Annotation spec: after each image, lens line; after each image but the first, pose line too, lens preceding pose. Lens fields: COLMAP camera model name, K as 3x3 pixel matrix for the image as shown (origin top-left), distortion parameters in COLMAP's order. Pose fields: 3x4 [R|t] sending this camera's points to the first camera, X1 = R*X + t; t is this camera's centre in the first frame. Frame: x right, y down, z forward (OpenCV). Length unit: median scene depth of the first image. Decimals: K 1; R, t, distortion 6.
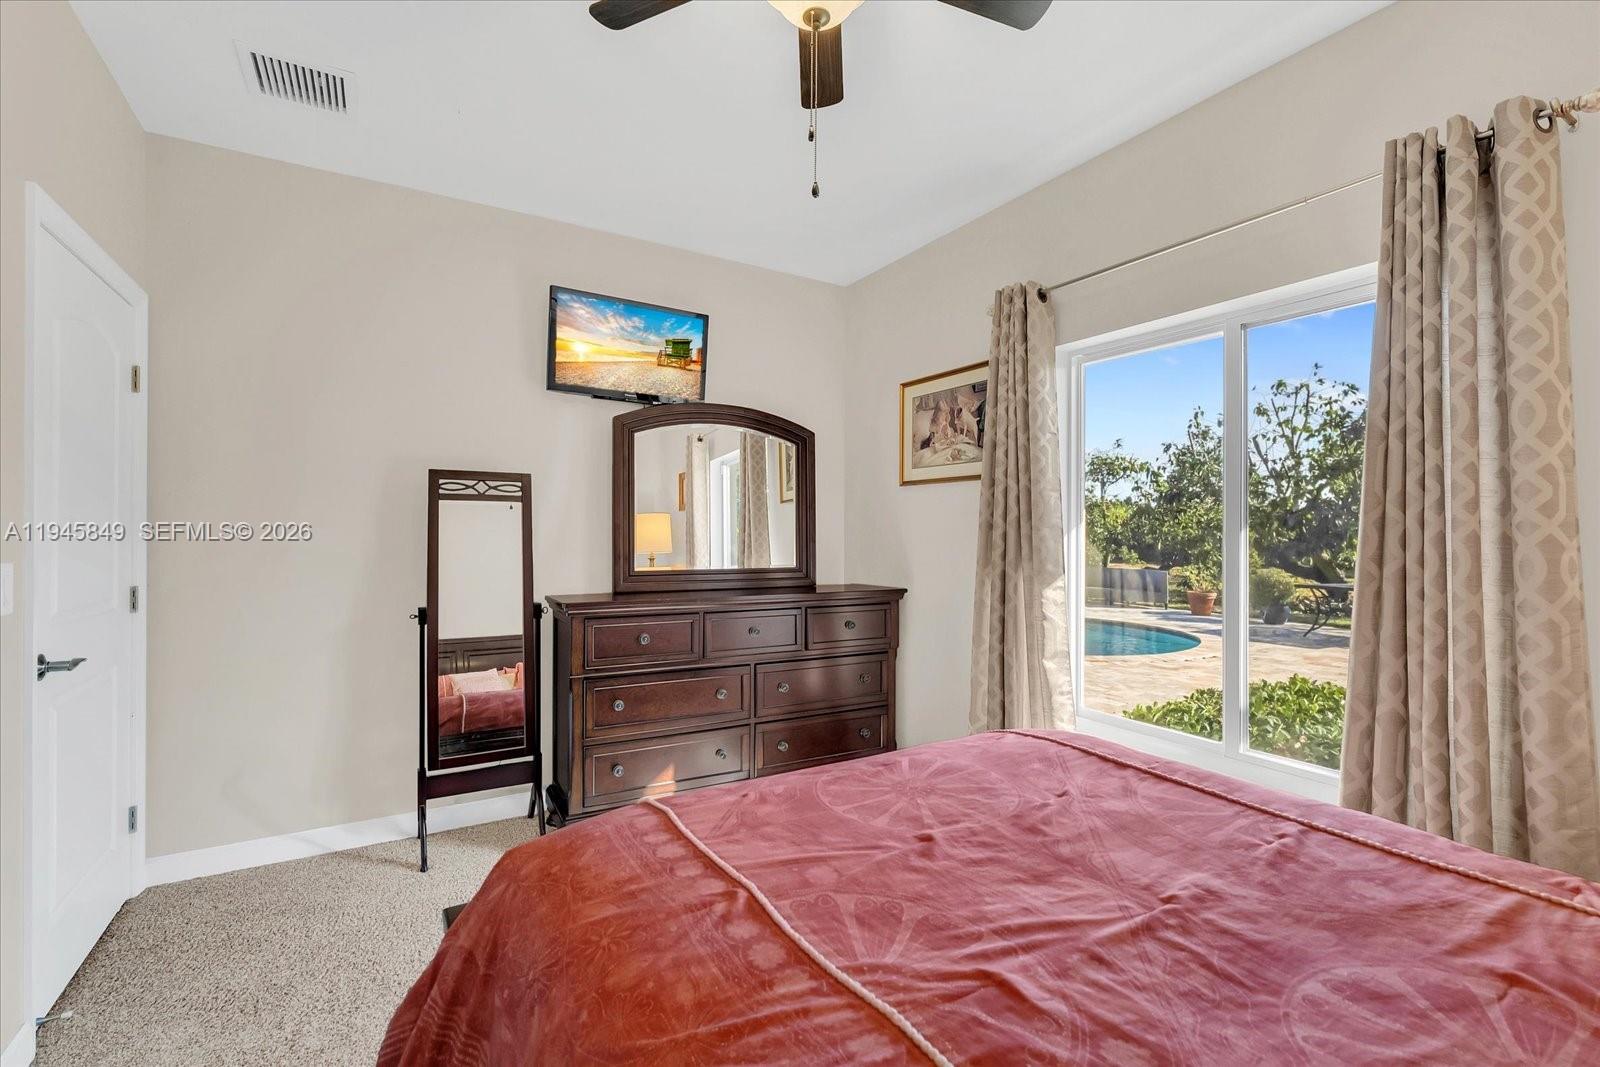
lens RADIAL K [[709.2, 0, 788.7], [0, 709.2, 529.9], [0, 0, 1]] dist [-0.000479, -0.000341]
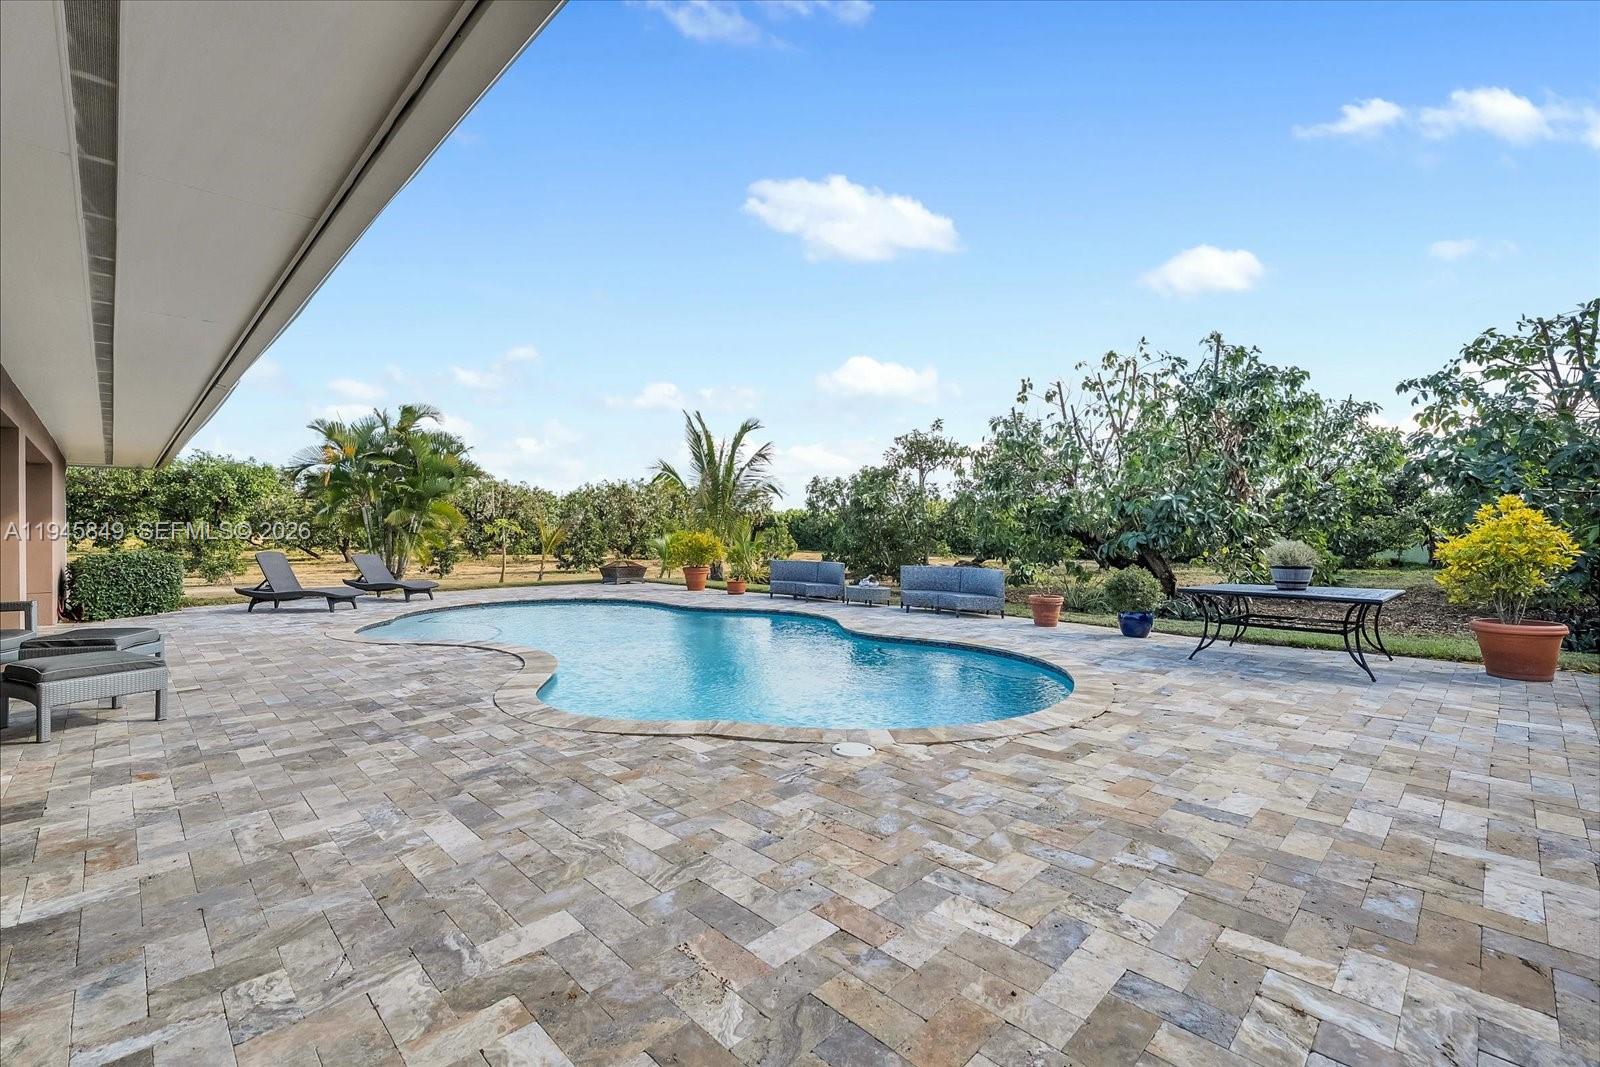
lens RADIAL K [[709.2, 0, 788.7], [0, 709.2, 529.9], [0, 0, 1]] dist [-0.000479, -0.000341]
pose [[0.969308, -0.008891, 0.245691, 0.065628], [0.007116, 0.999942, 0.008112, 0.001841], [-0.245749, -0.006114, 0.969314, 0.187153]]
